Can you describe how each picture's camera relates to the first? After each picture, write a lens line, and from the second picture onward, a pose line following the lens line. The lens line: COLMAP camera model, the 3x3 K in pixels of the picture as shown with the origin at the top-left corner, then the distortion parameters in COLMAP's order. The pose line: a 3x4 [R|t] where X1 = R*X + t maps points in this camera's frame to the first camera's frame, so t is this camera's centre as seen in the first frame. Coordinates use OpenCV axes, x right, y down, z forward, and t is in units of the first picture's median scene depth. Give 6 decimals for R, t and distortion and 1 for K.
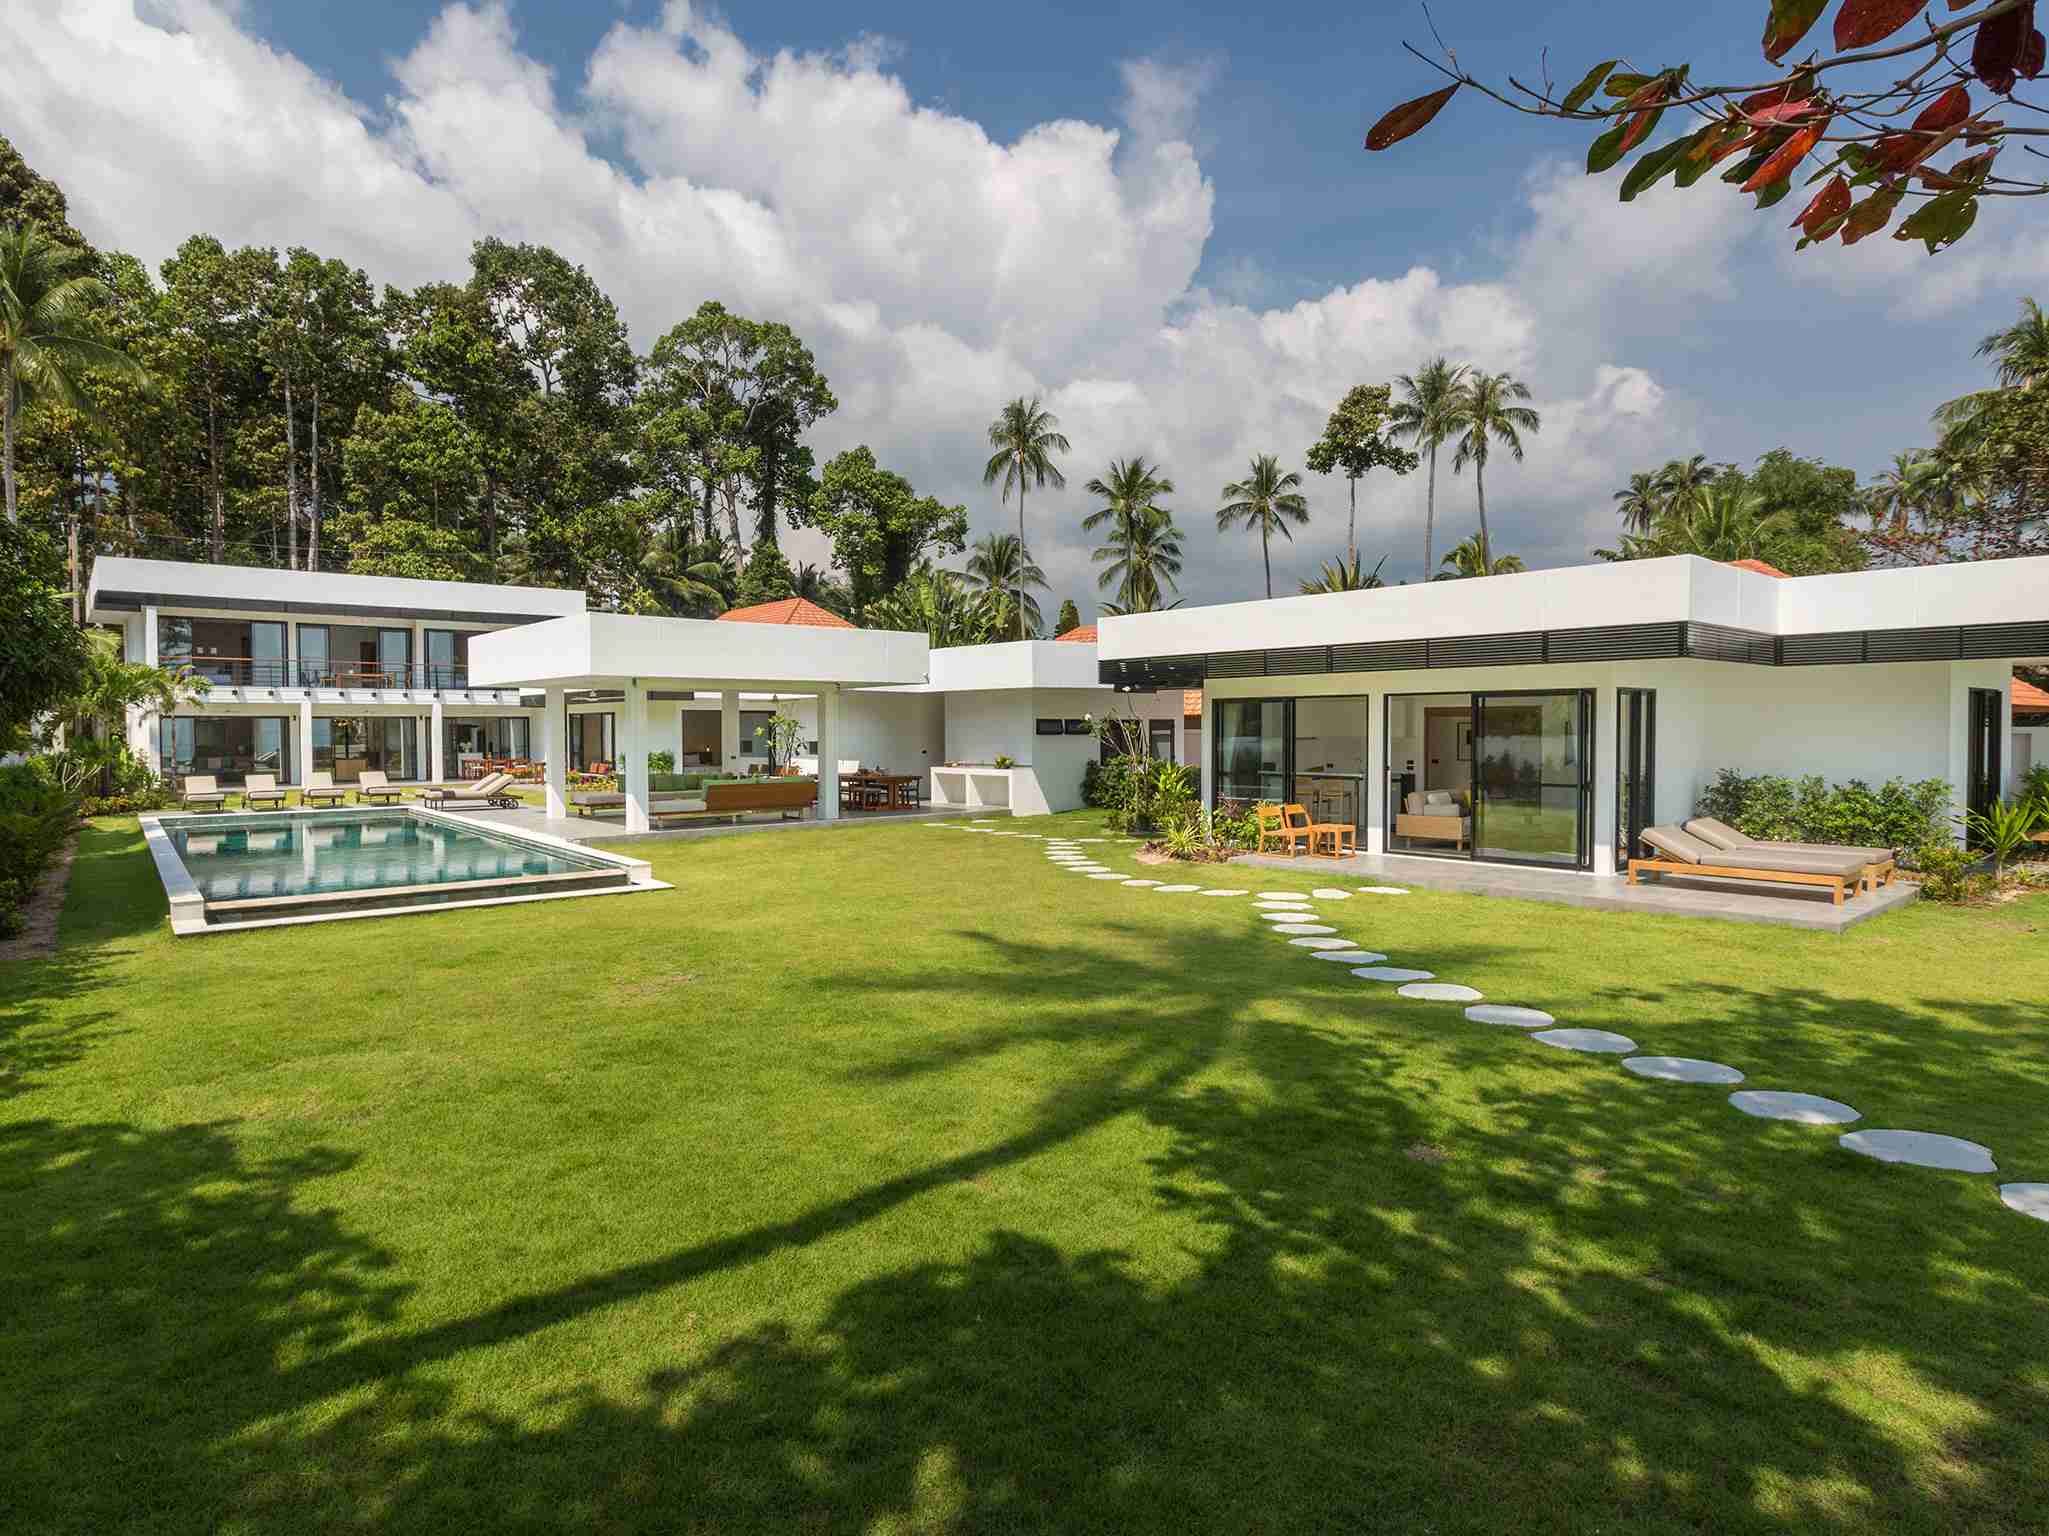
lens RADIAL K [[1153.1, 0, 1024.5], [0, 1153.1, 768.0], [0, 0, 1]] dist [-0.000905, 0.001535]
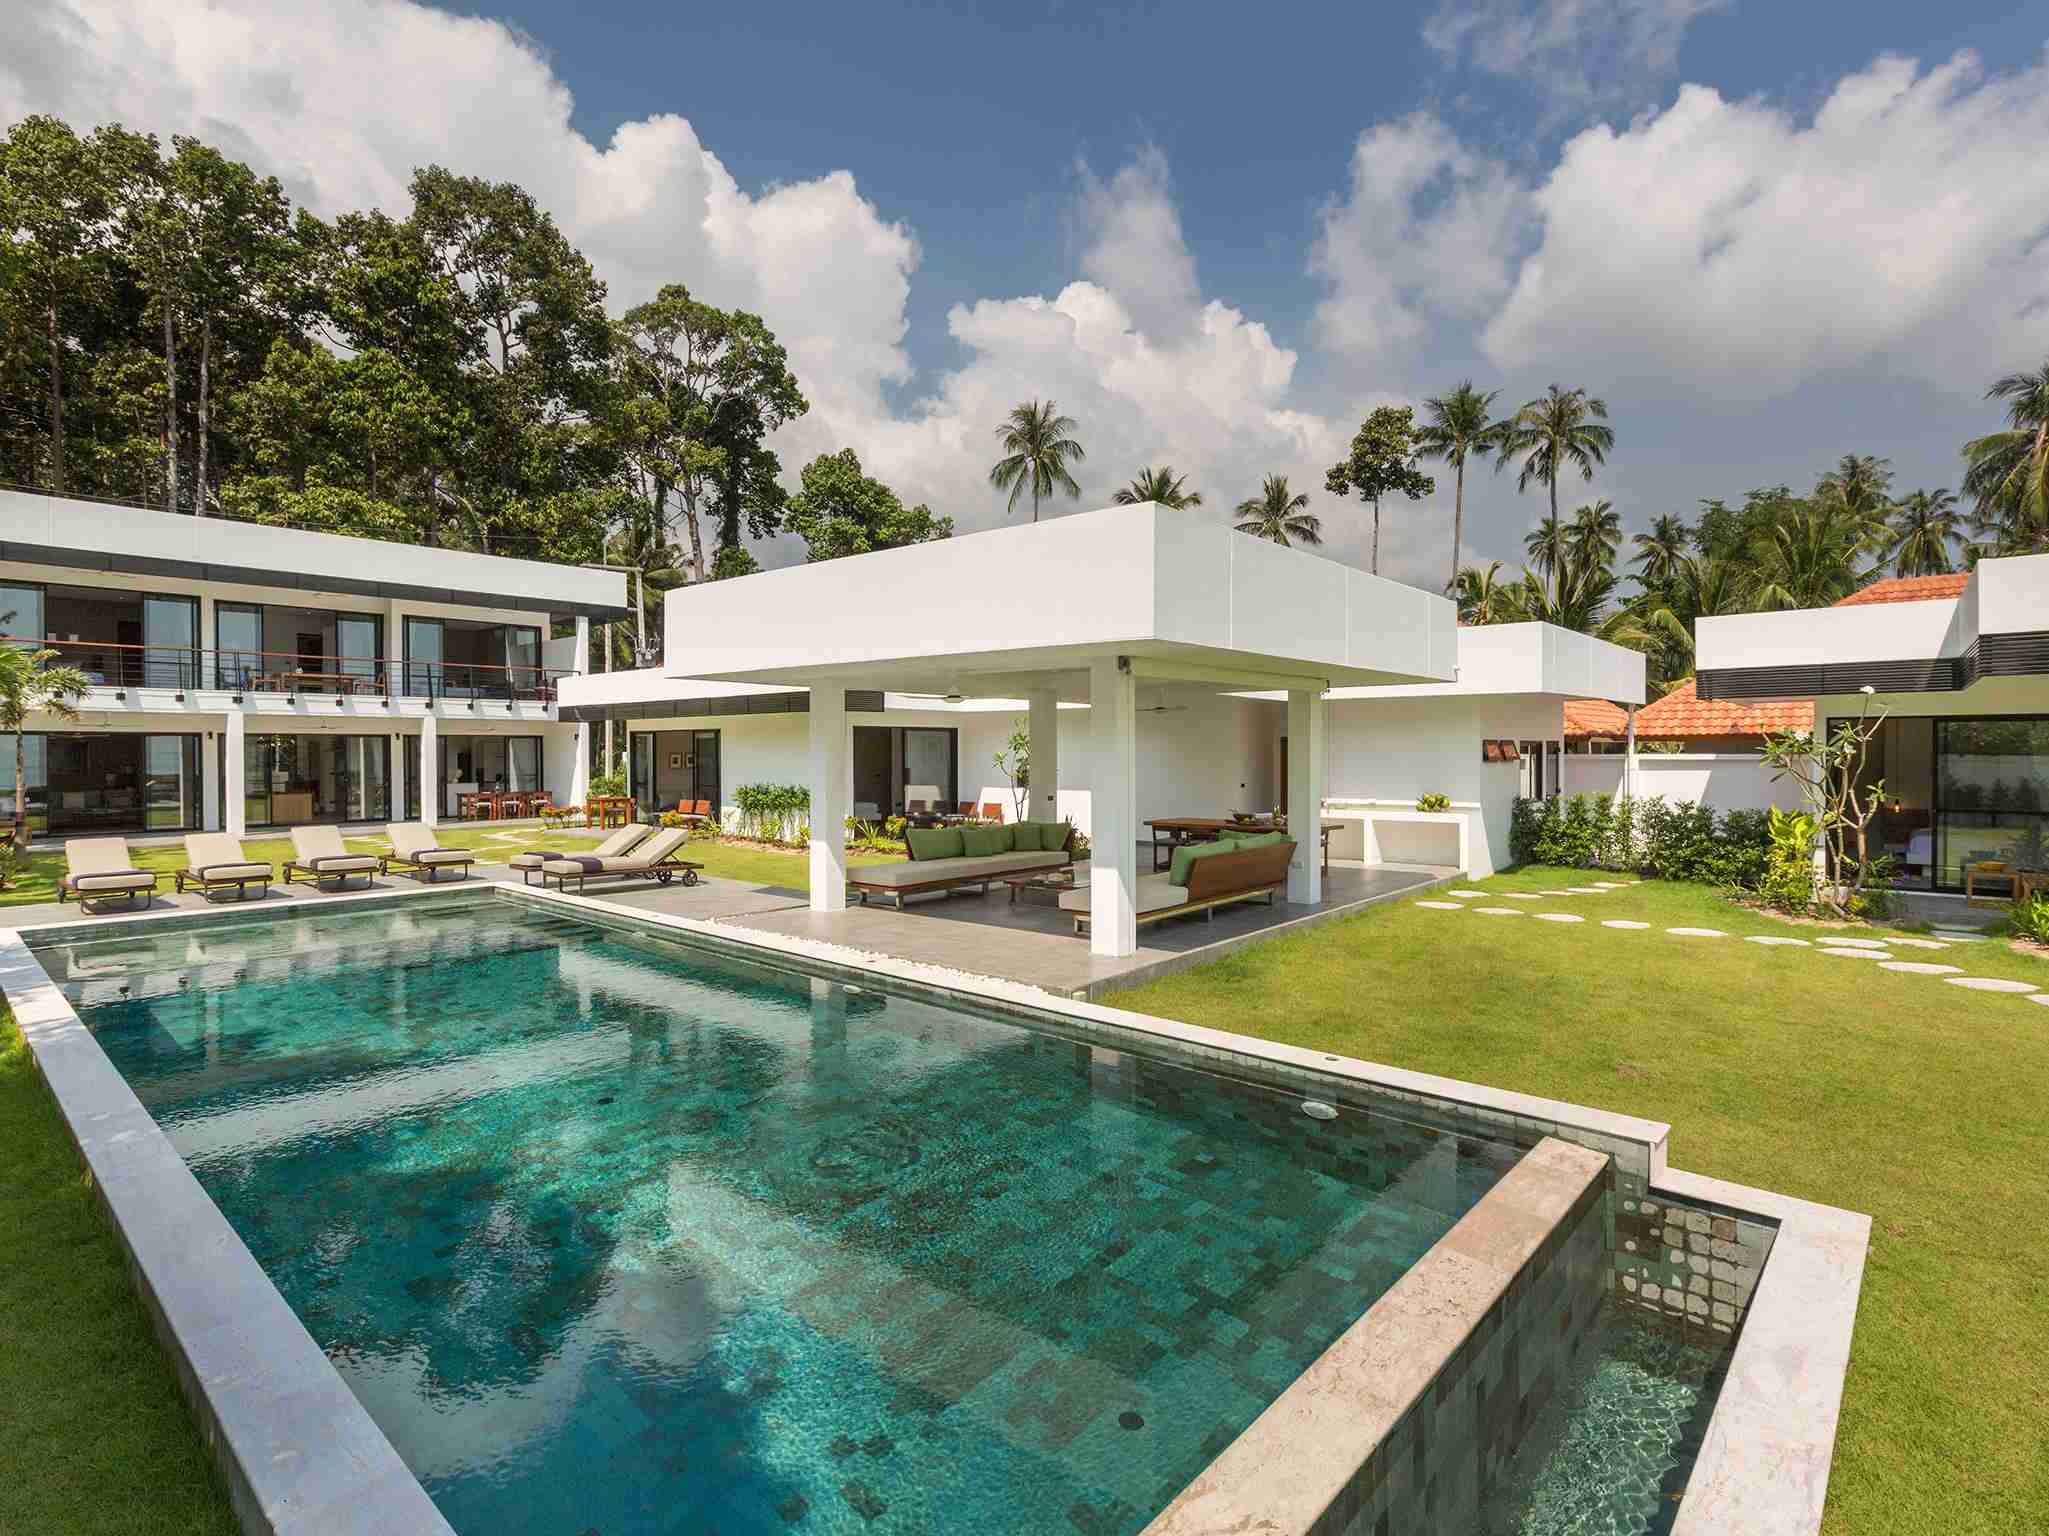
lens RADIAL K [[1005.6, 0, 1024.5], [0, 1005.6, 768.0], [0, 0, 1]] dist [-0.000484, -0.002136]
pose [[0.984402, -0.001939, 0.175921, -0.167301], [0.005071, 0.999836, -0.017357, -0.007147], [-0.175858, 0.017979, 0.984251, 0.208272]]
